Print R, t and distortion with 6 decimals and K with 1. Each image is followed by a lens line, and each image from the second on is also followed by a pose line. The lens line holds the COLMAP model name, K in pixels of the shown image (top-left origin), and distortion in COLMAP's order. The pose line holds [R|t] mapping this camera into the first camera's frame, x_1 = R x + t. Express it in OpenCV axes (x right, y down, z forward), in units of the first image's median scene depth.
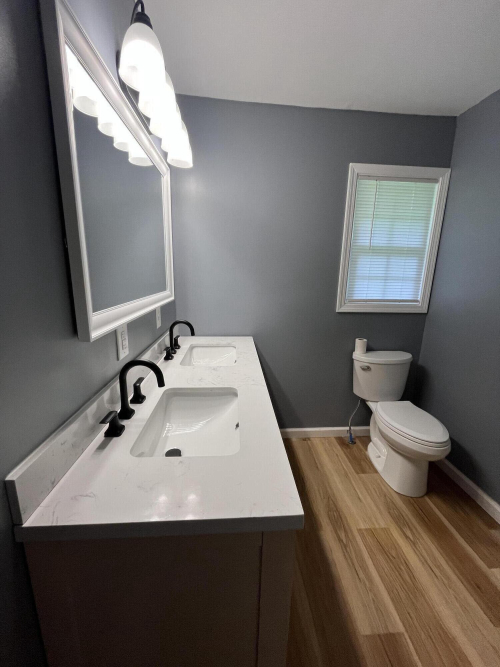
lens RADIAL K [[269.8, 0, 250.8], [0, 269.8, 330.5], [0, 0, 1]] dist [0.000499, -0.000183]
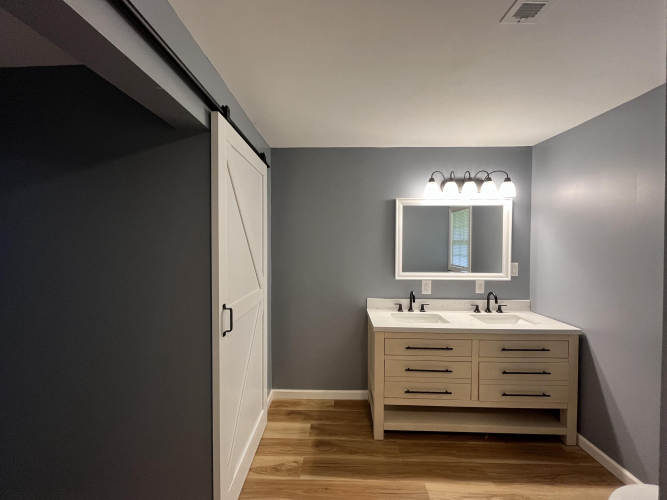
lens RADIAL K [[269.8, 0, 332.4], [0, 269.8, 247.9], [0, 0, 1]] dist [0.000499, -0.000183]
pose [[-0.083832, -0.007453, -0.996452, 1.100446], [-0.220415, 0.975341, 0.011248, -0.081733], [0.971797, 0.220576, -0.083408, 0.142517]]
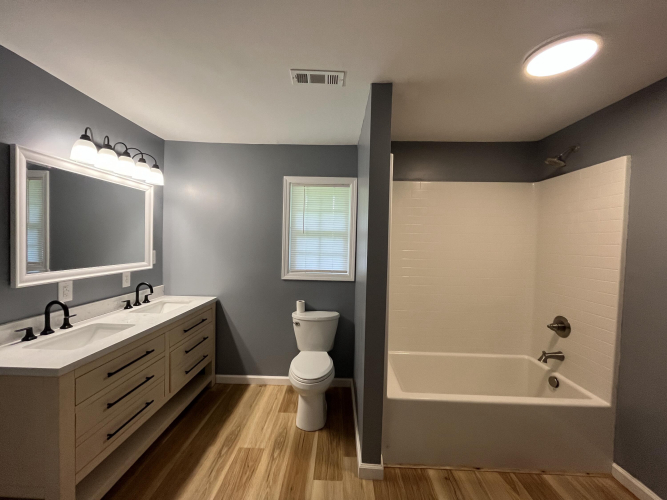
lens RADIAL K [[269.8, 0, 332.4], [0, 269.8, 247.9], [0, 0, 1]] dist [0.000499, -0.000183]
pose [[0.996123, 0.003853, -0.087887, 0.708066], [-0.020688, 0.981281, -0.191466, 0.029123], [0.085504, 0.192542, 0.977556, -0.302450]]
